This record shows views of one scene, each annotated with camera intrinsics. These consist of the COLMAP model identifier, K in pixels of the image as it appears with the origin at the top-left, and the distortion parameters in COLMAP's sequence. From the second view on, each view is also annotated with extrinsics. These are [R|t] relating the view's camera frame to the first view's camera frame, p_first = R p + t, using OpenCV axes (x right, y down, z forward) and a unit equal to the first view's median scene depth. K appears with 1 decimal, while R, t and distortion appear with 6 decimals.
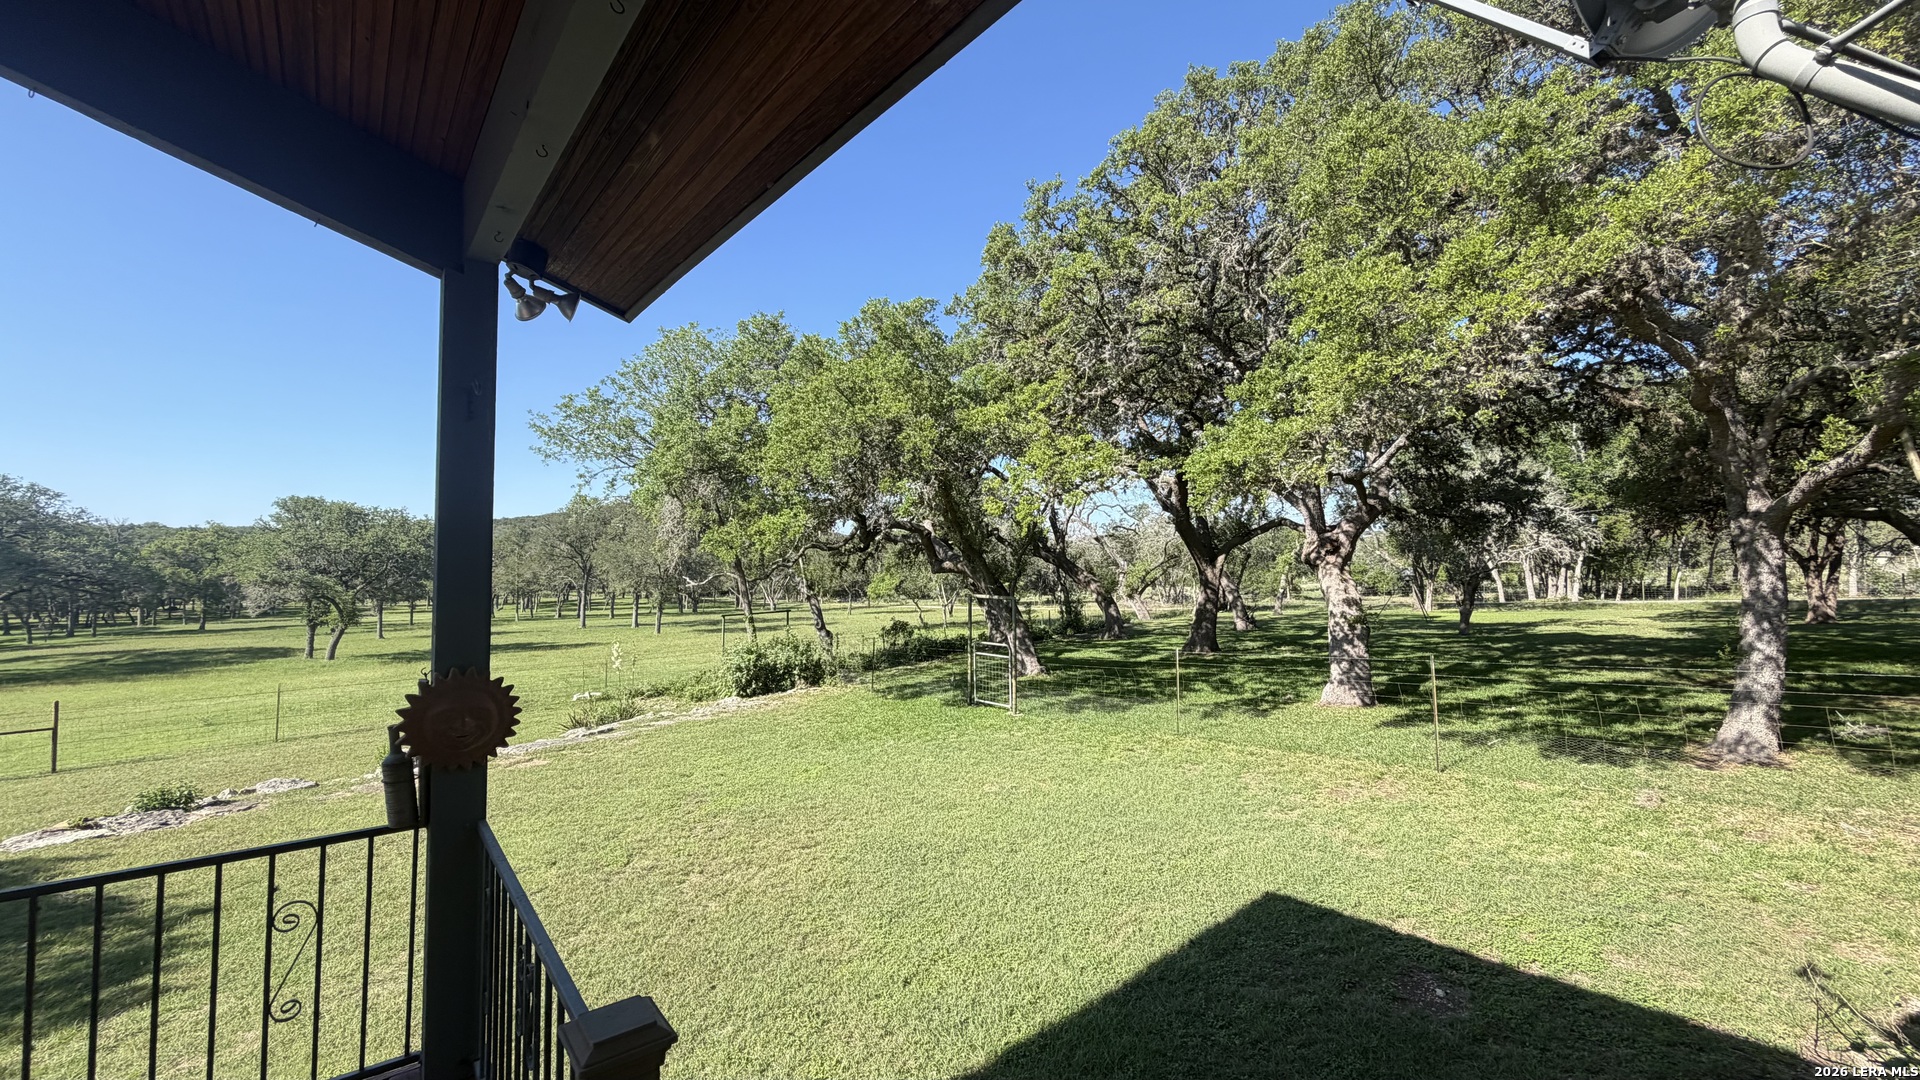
lens RADIAL K [[765.5, 0, 956.6], [0, 765.5, 543.1], [0, 0, 1]] dist [0.001468, 0.000249]
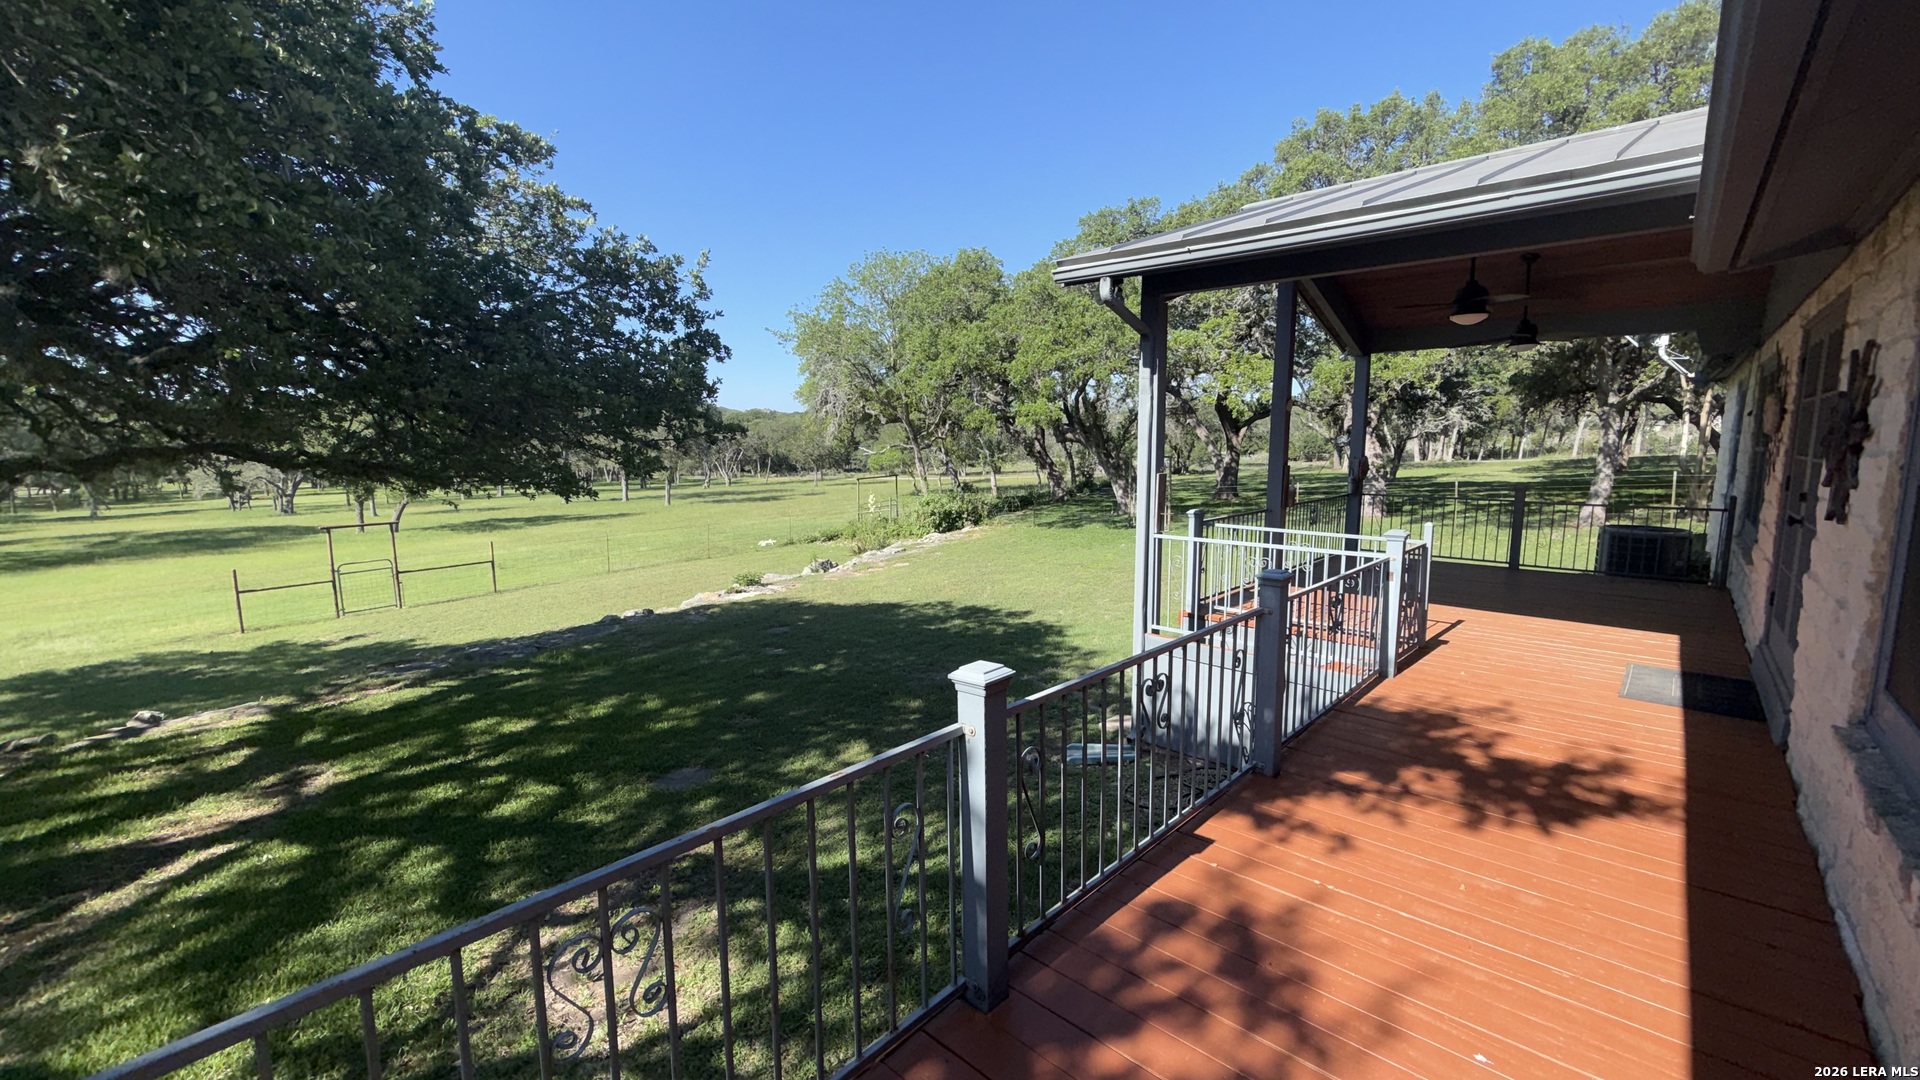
lens RADIAL K [[765.5, 0, 958.0], [0, 765.5, 539.6], [0, 0, 1]] dist [0.001468, 0.000249]
pose [[0.989557, -0.027449, 0.141507, -0.332155], [0.004787, 0.987418, 0.158059, -0.004504], [-0.144065, -0.155731, 0.977237, -0.271213]]
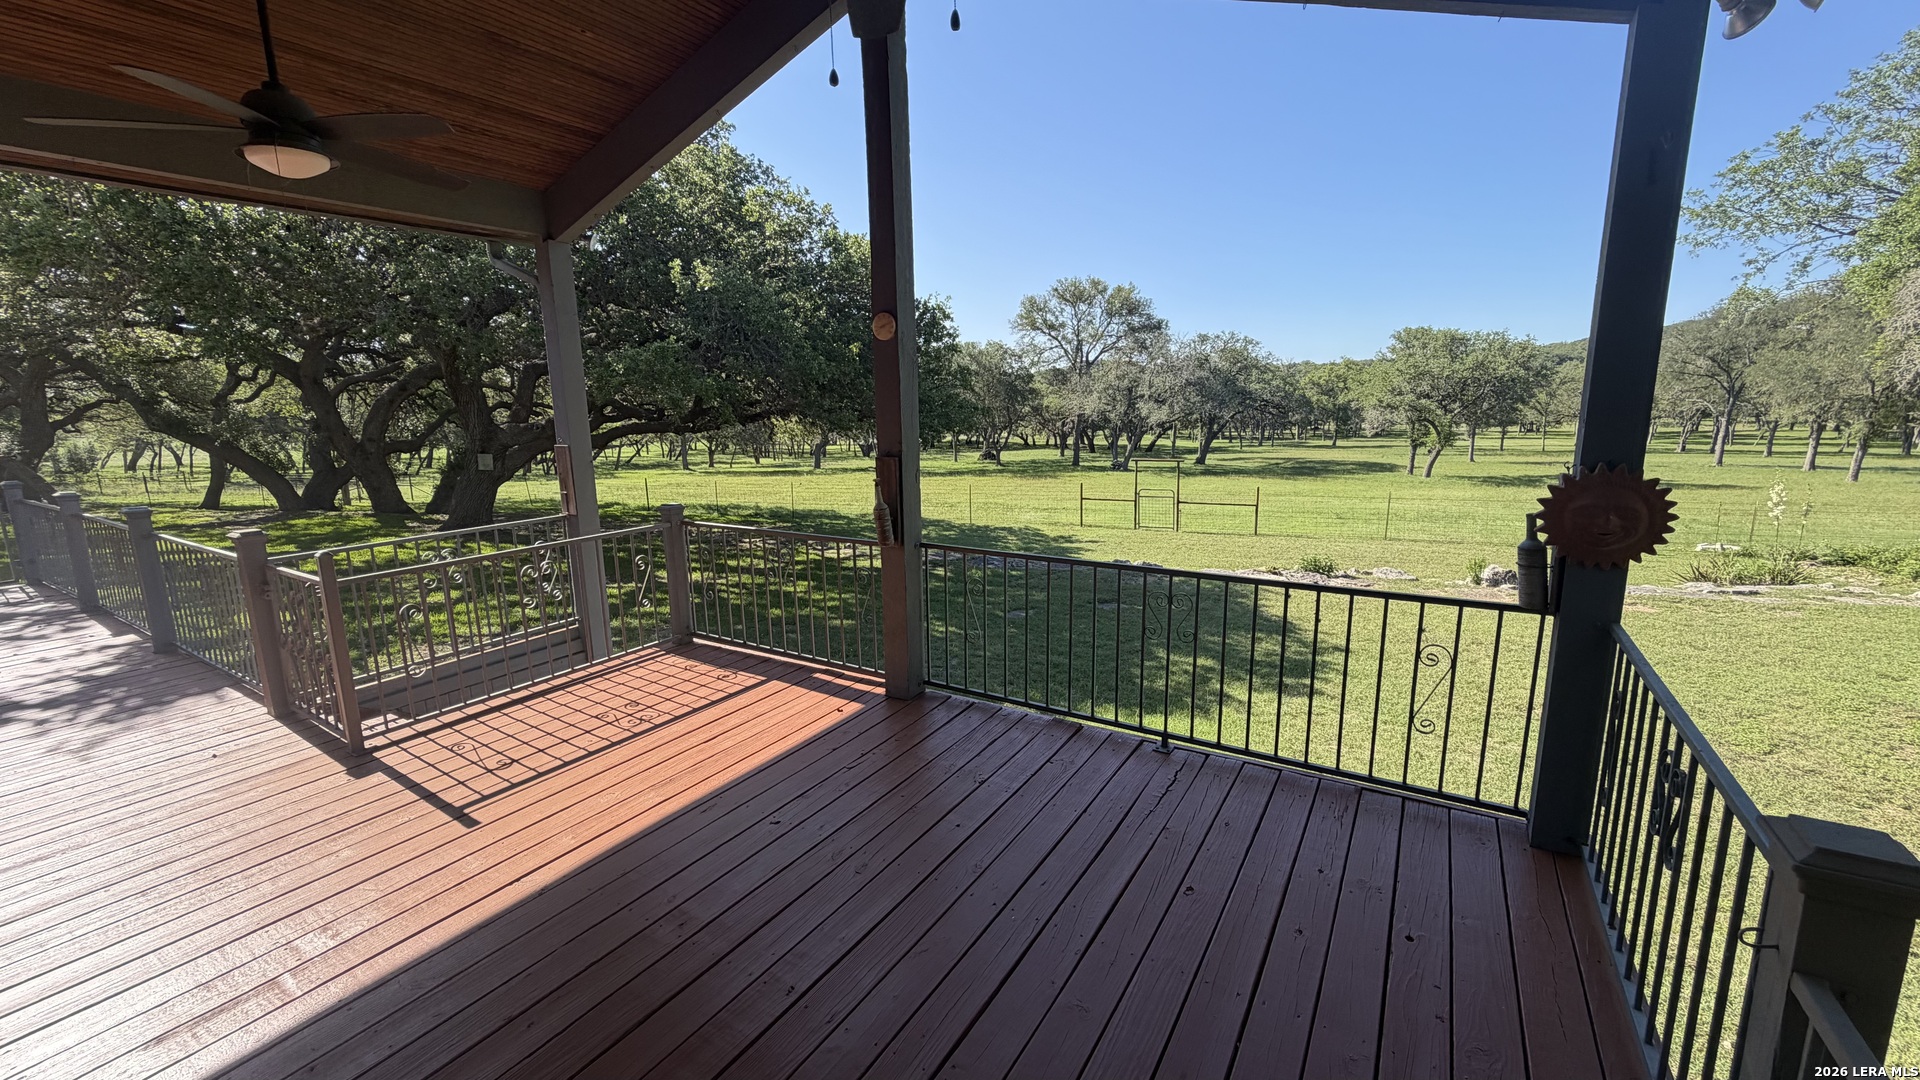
lens RADIAL K [[765.5, 0, 950.7], [0, 765.5, 542.0], [0, 0, 1]] dist [0.001468, 0.000249]
pose [[0.328994, 0.165044, -0.929798, -0.001738], [0.045367, 0.980709, 0.190133, 0.004474], [0.943242, -0.104735, 0.315160, -0.009045]]
